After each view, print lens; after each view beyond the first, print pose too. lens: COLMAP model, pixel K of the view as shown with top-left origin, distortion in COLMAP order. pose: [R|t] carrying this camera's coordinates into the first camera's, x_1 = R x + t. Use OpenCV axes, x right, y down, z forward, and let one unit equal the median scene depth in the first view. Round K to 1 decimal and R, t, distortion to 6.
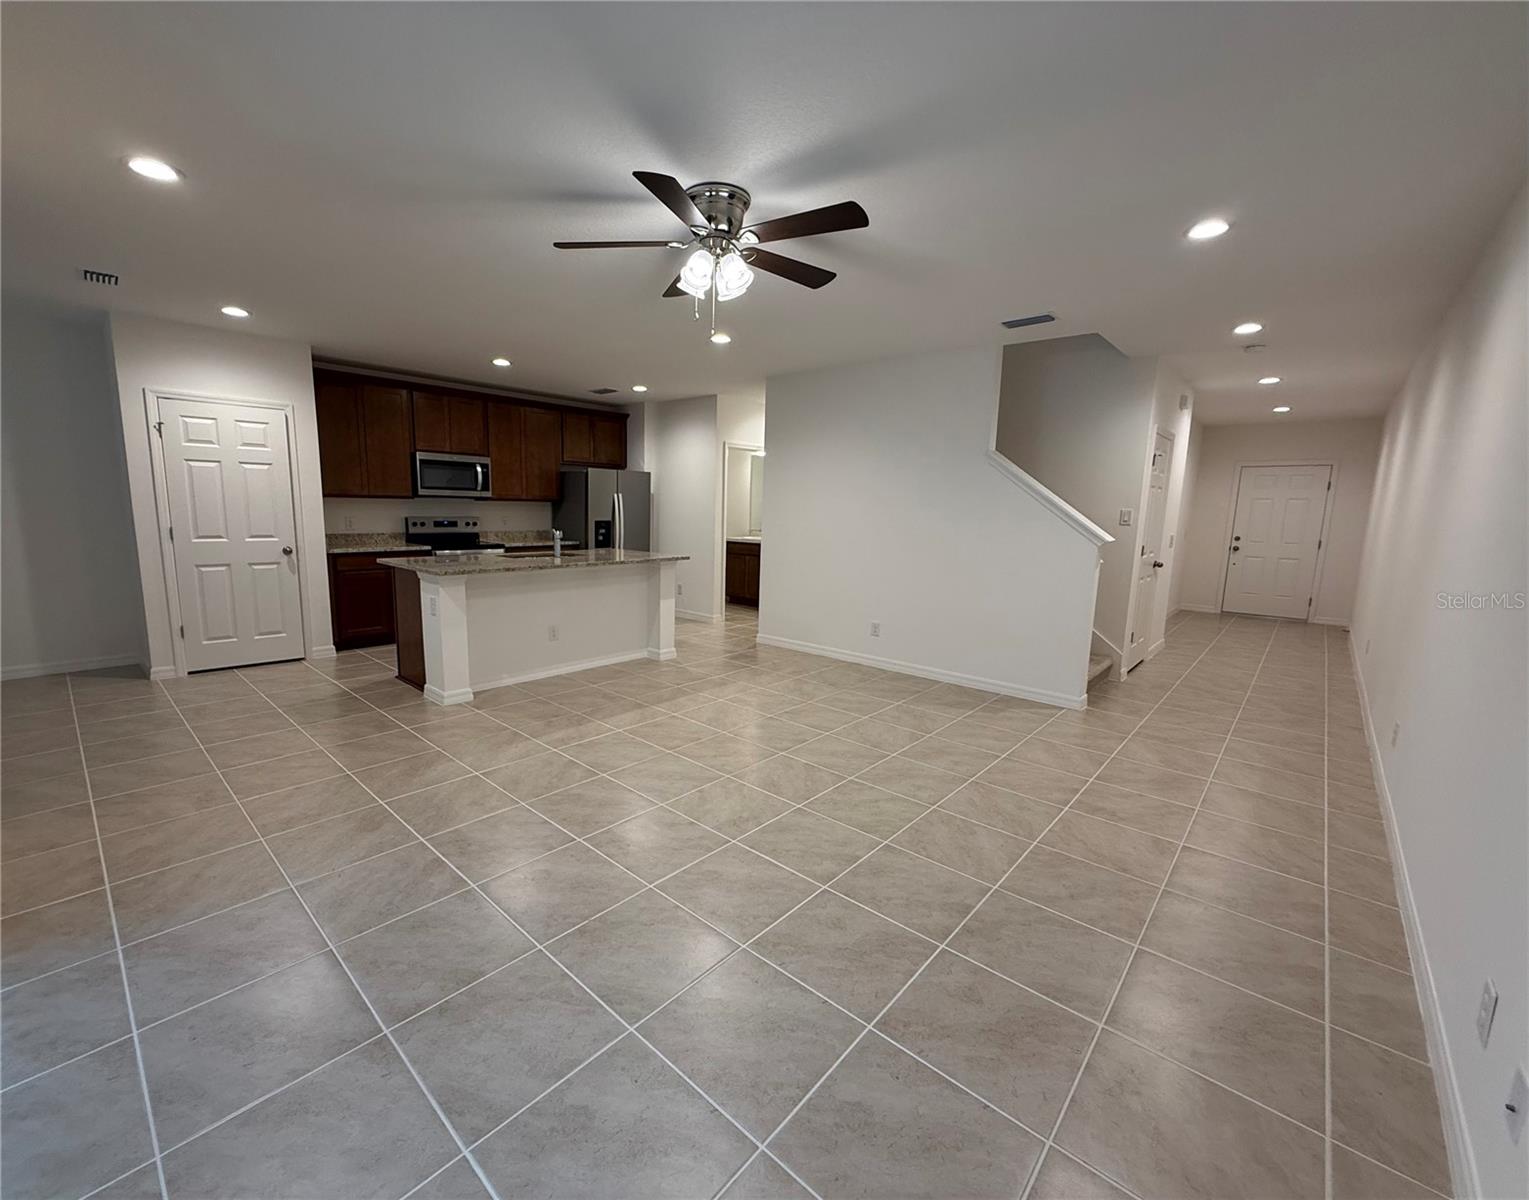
lens RADIAL K [[650.8, 0, 726.1], [0, 650.8, 609.3], [0, 0, 1]] dist [0.004588, 0.000661]
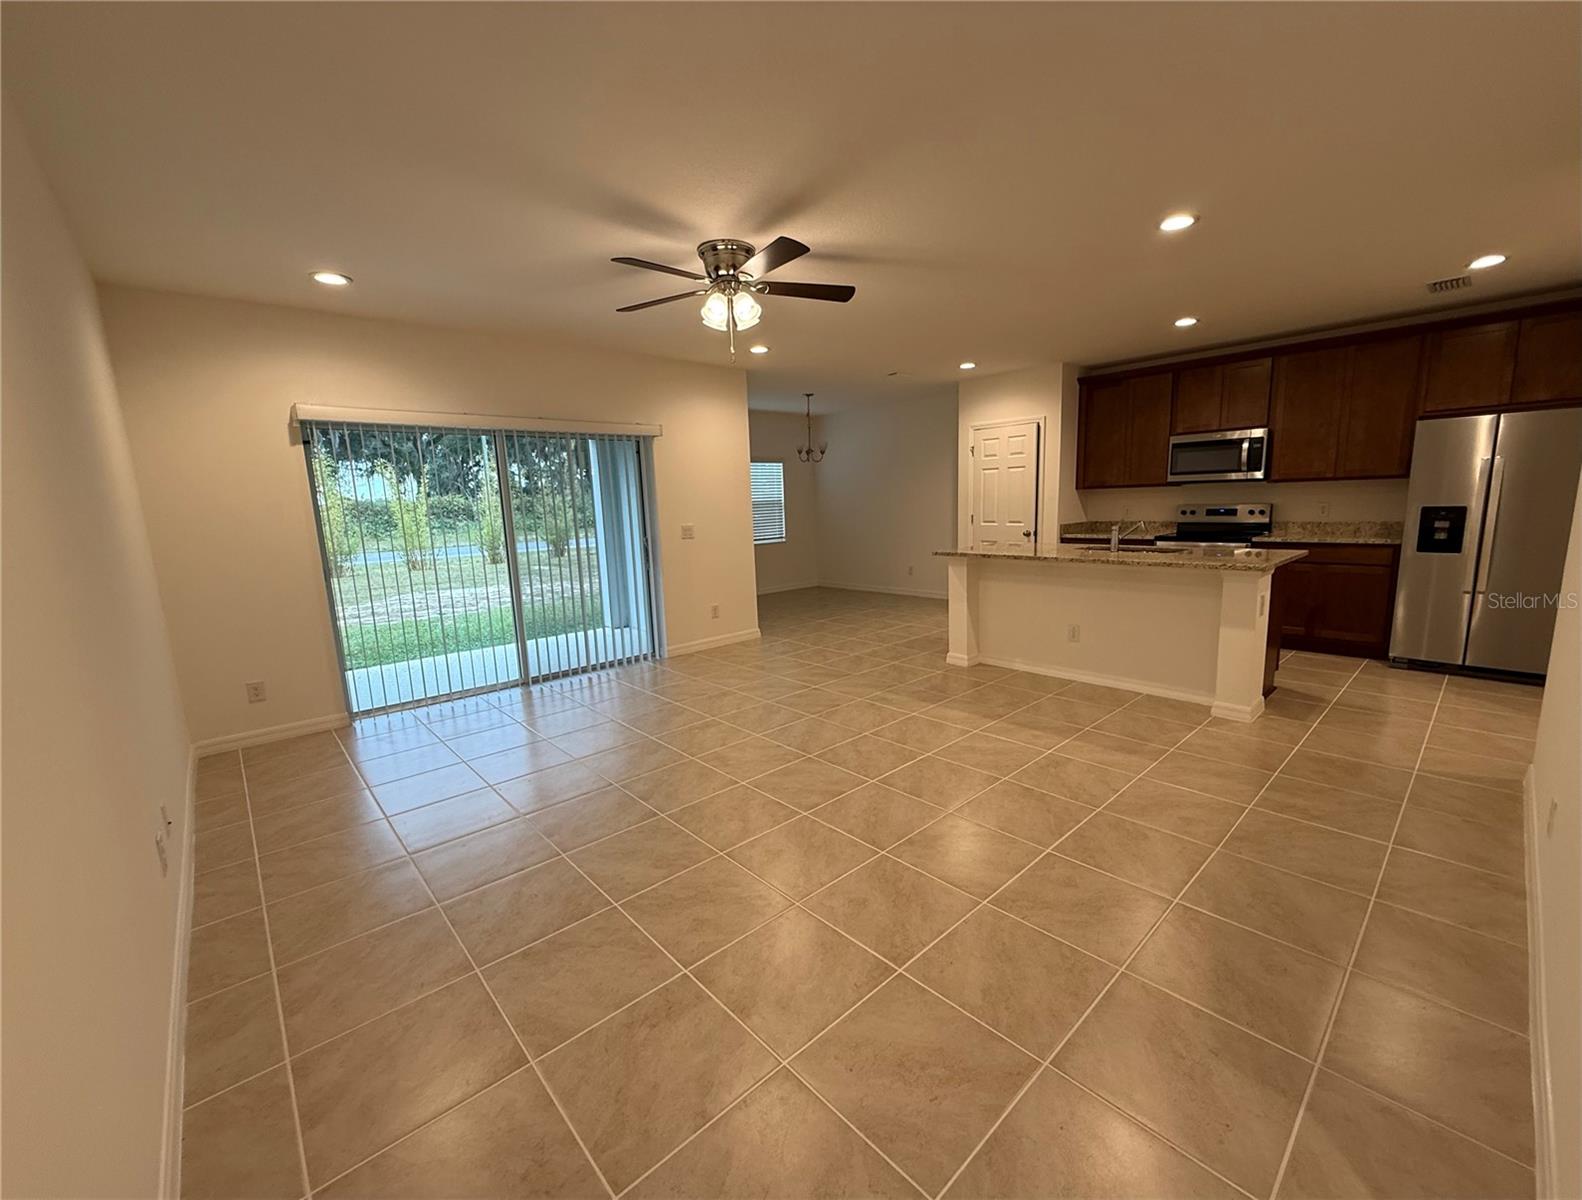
lens RADIAL K [[650.8, 0, 794.5], [0, 650.8, 609.3], [0, 0, 1]] dist [0.009821, -0.000727]
pose [[-0.098838, 0.147877, -0.984055, 0.559994], [-0.127635, 0.978845, 0.159913, -0.077590], [0.986884, 0.141405, -0.077872, 0.573038]]
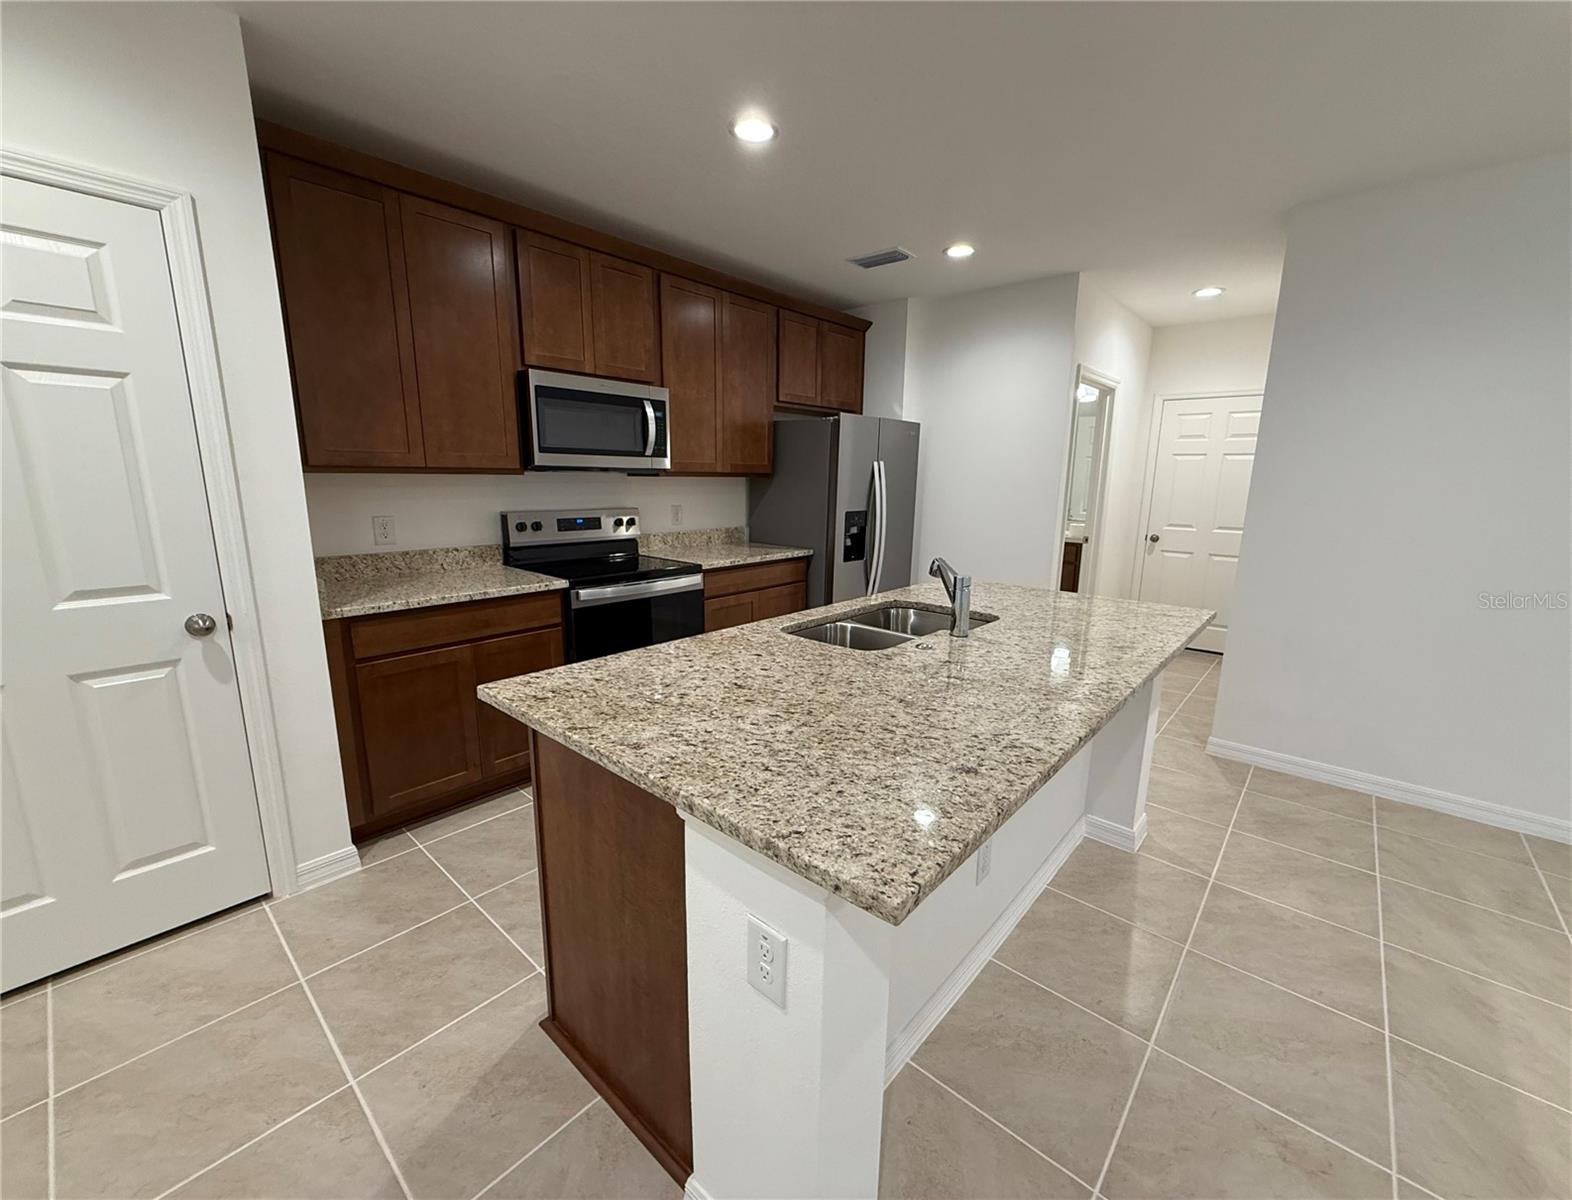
lens RADIAL K [[646.6, 0, 786.8], [0, 646.6, 600.2], [0, 0, 1]] dist [0.009821, -0.000727]
pose [[0.999853, -0.010998, 0.013191, -0.307243], [0.010563, 0.999413, 0.032587, -0.095905], [-0.013541, -0.032443, 0.999382, 0.550444]]
